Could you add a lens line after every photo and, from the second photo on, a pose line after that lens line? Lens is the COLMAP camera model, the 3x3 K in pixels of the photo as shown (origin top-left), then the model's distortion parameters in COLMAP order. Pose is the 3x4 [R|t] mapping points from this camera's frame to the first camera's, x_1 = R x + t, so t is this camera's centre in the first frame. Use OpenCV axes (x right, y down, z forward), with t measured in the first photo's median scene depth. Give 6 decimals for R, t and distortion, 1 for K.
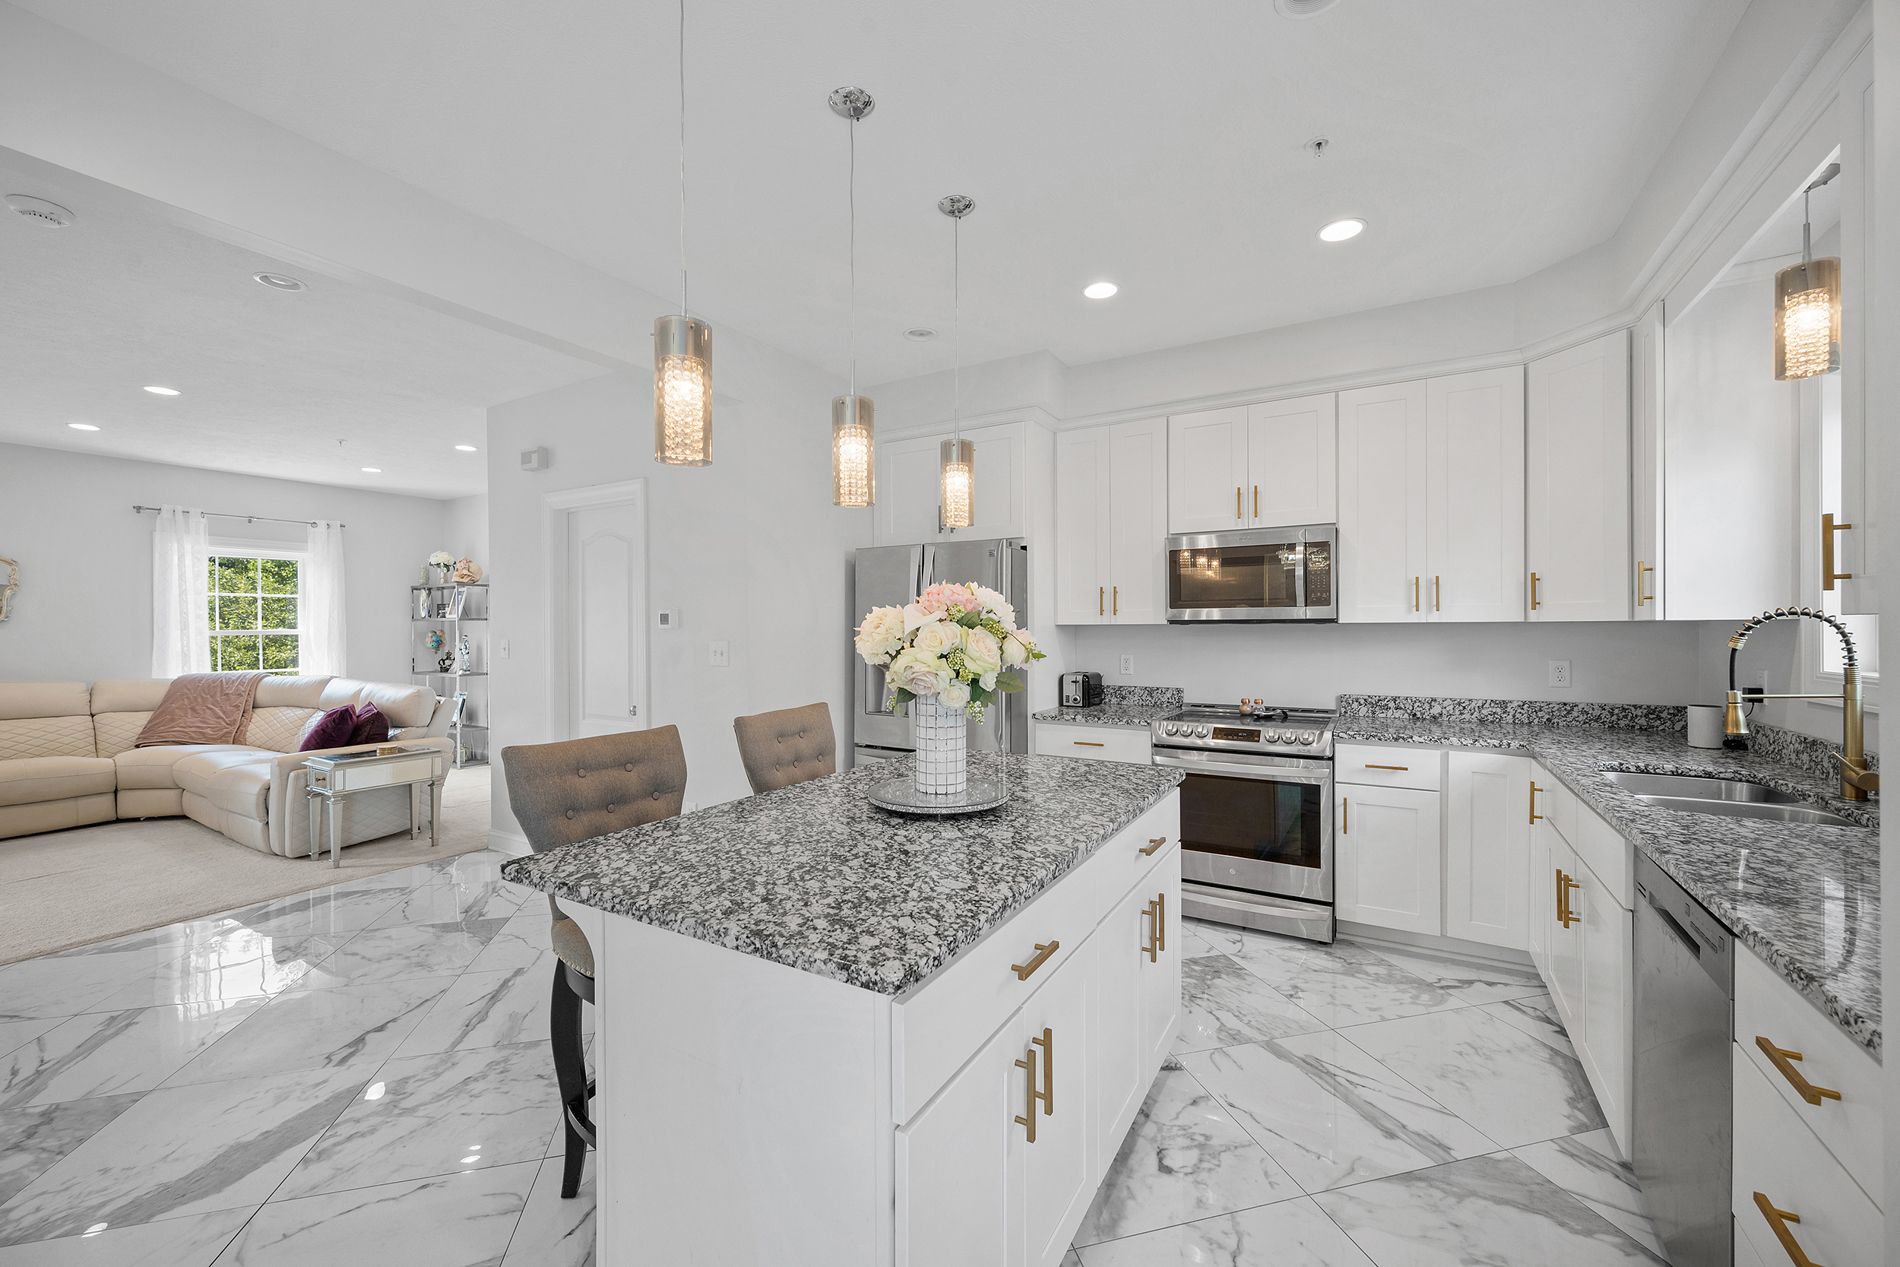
lens RADIAL K [[747.1, 0, 949.0], [0, 747.1, 630.0], [0, 0, 1]] dist [-0.001306, -0.000423]
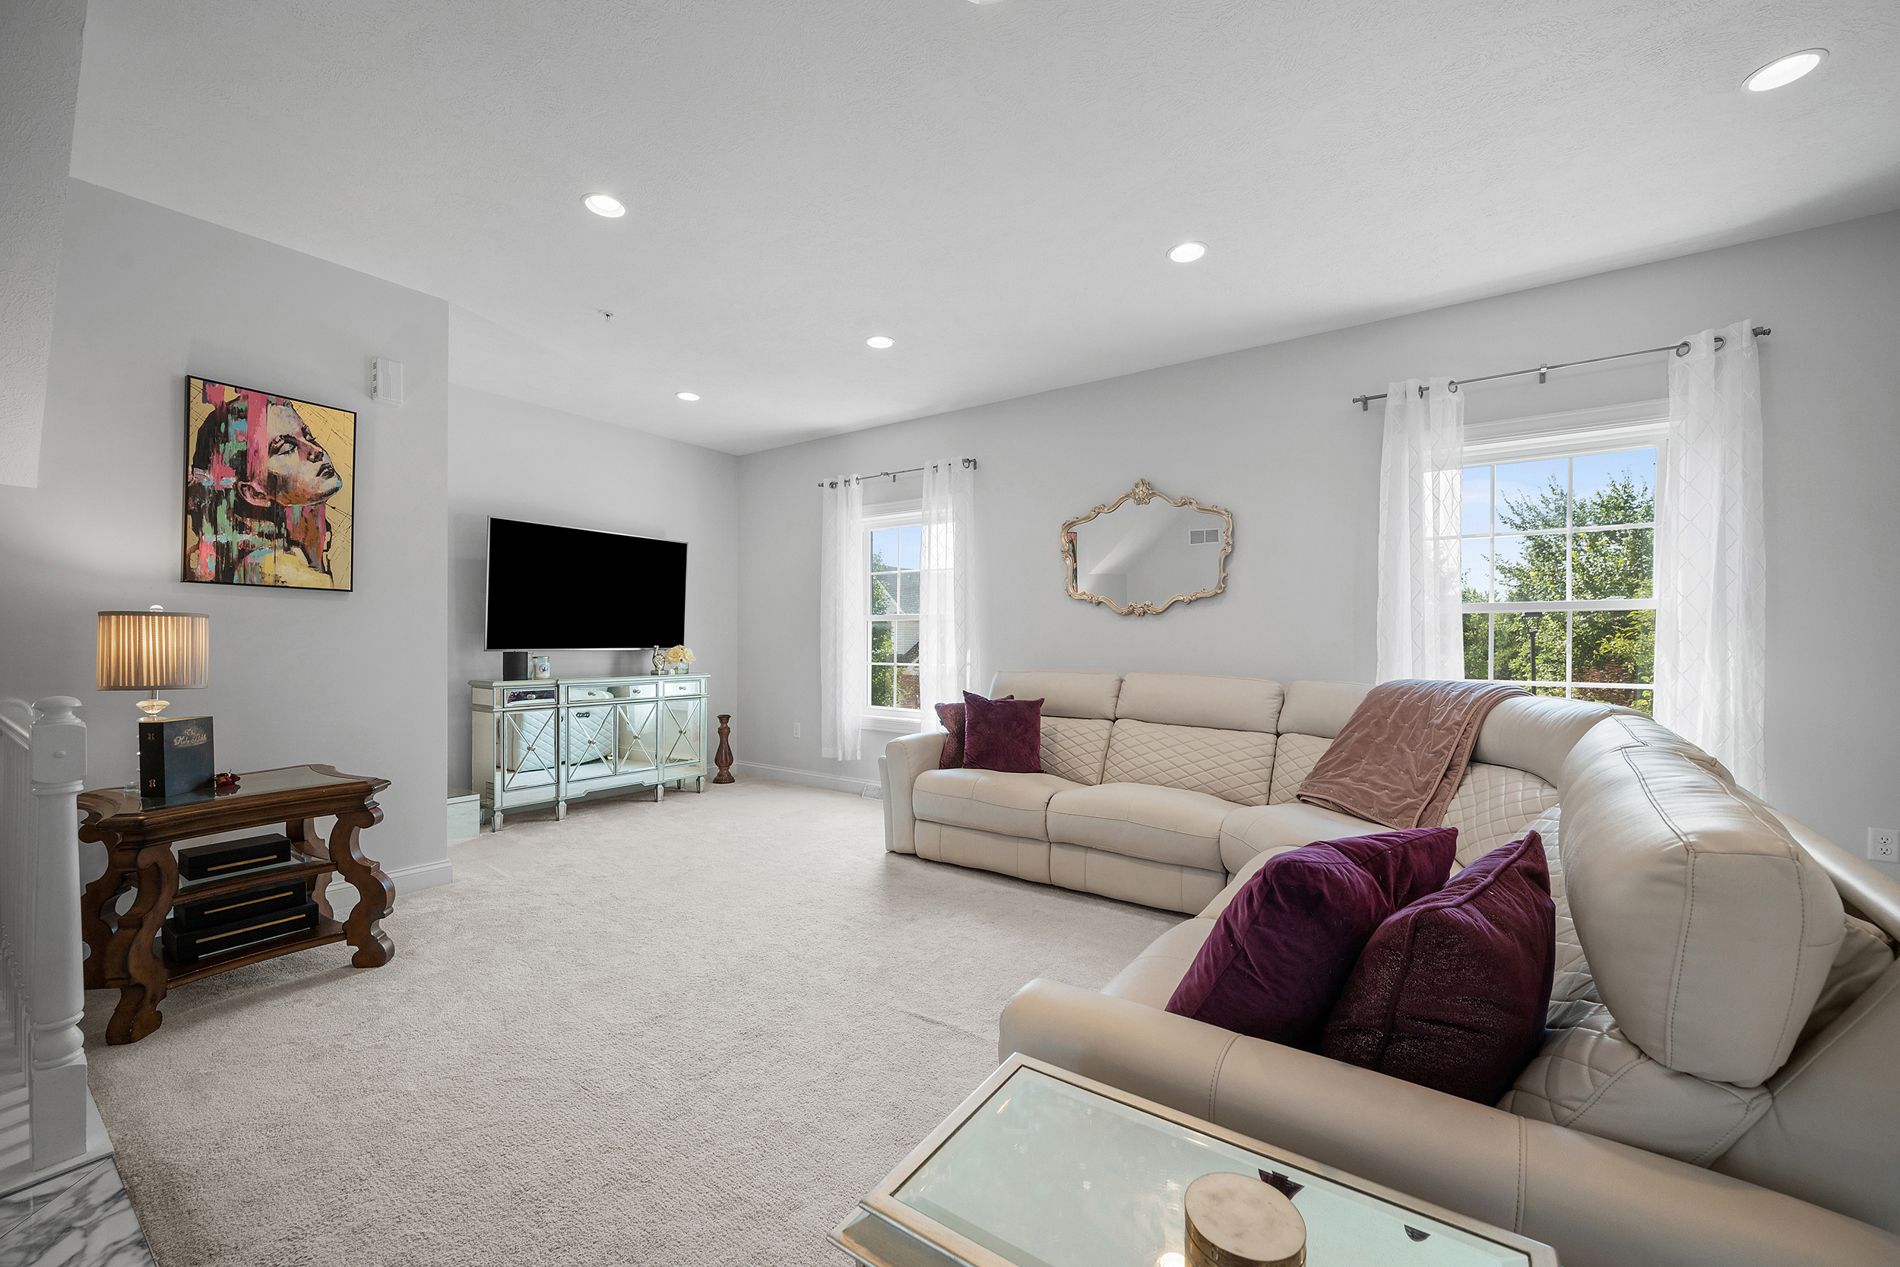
lens RADIAL K [[747.1, 0, 950.1], [0, 747.1, 647.3], [0, 0, 1]] dist [-0.001306, -0.000423]
pose [[-0.082317, 0.012946, -0.996522, -0.818848], [-0.006859, 0.999885, 0.013556, 0.054777], [0.996583, 0.007951, -0.082219, 1.300846]]
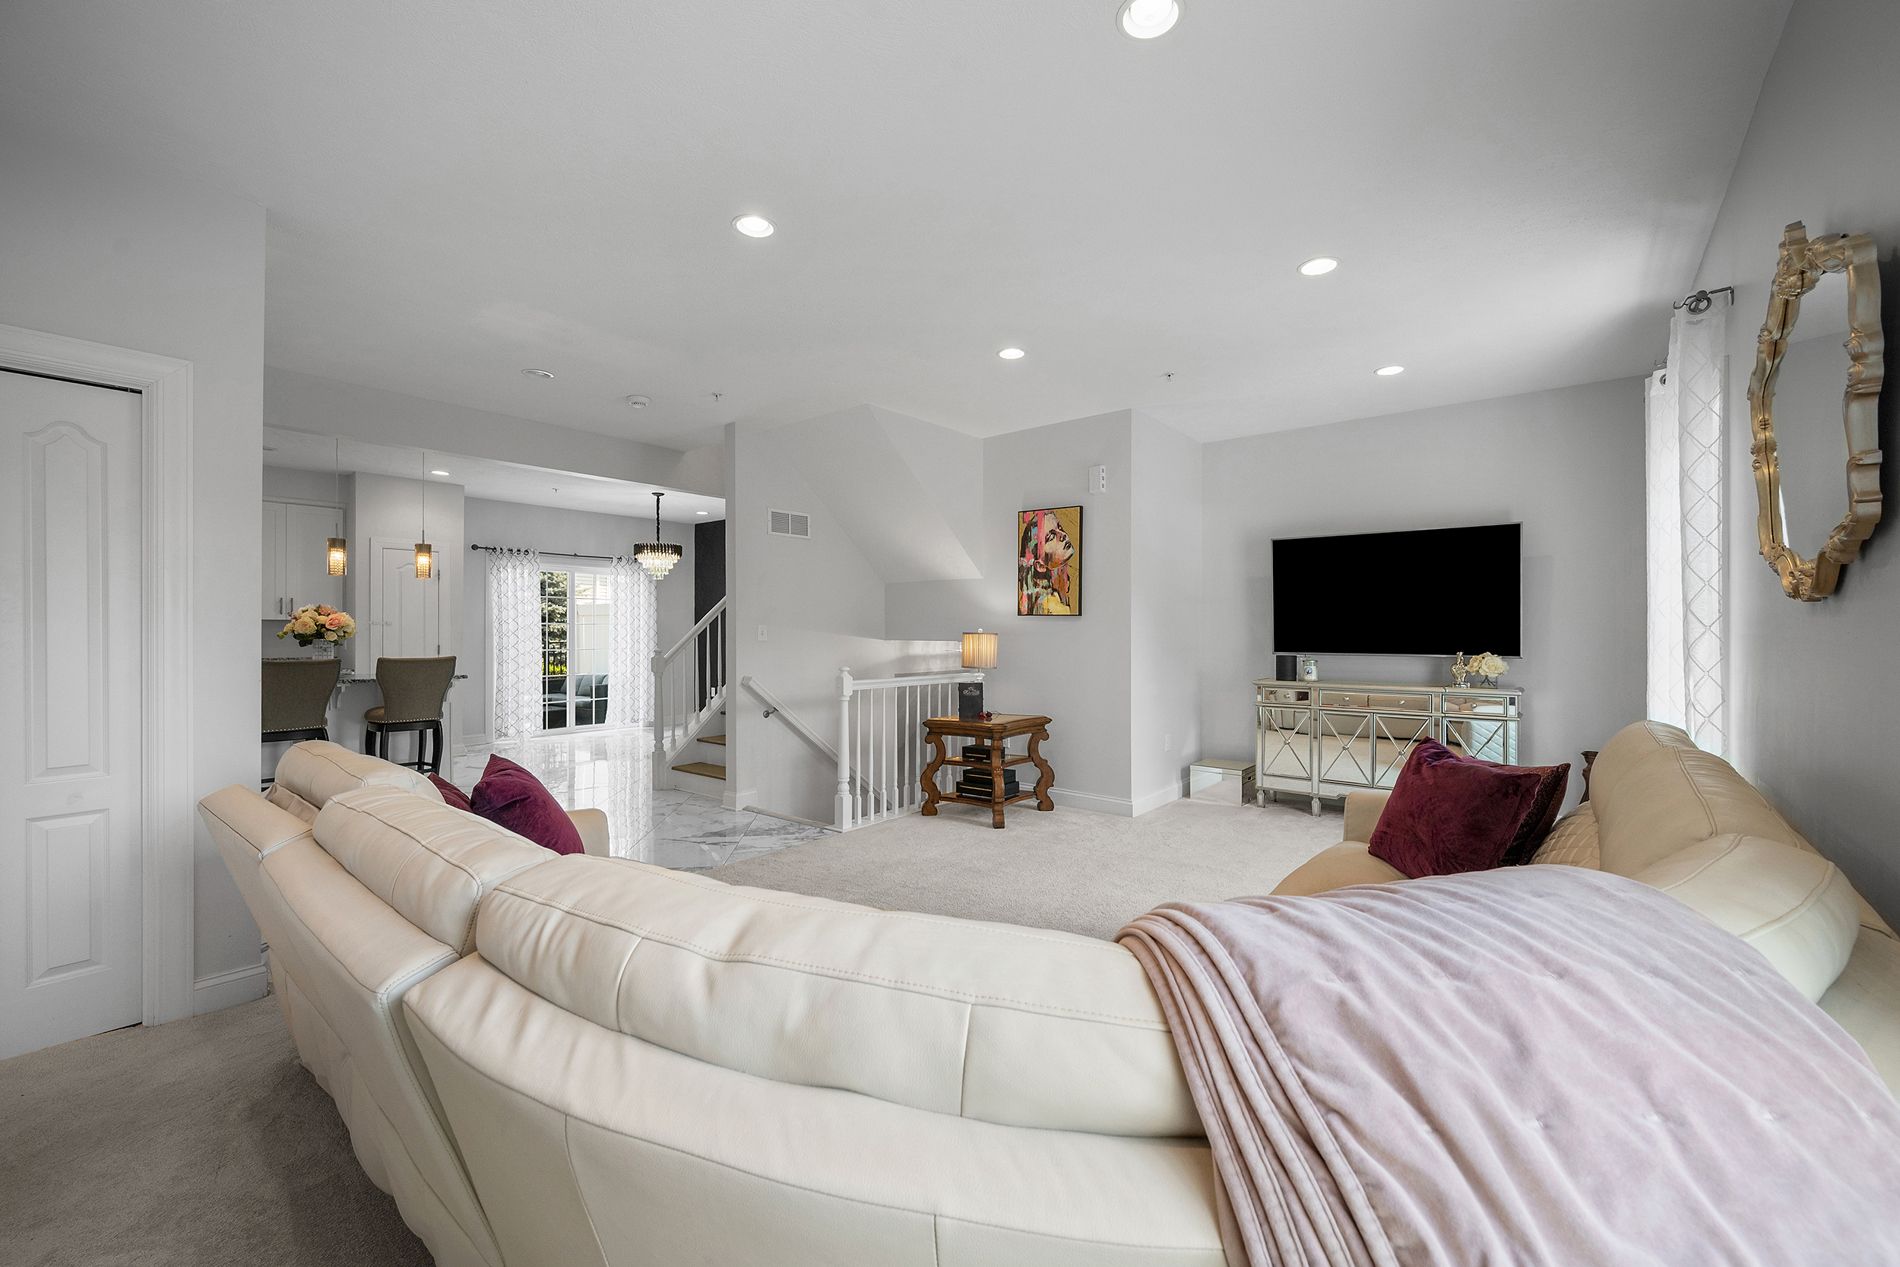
lens RADIAL K [[747.1, 0, 947.1], [0, 747.1, 632.3], [0, 0, 1]] dist [-0.001306, -0.000423]
pose [[-0.989402, 0.005203, 0.145108, -1.663683], [0.005488, 0.999984, 0.001563, 0.032604], [-0.145098, 0.002342, -0.989415, 2.046362]]
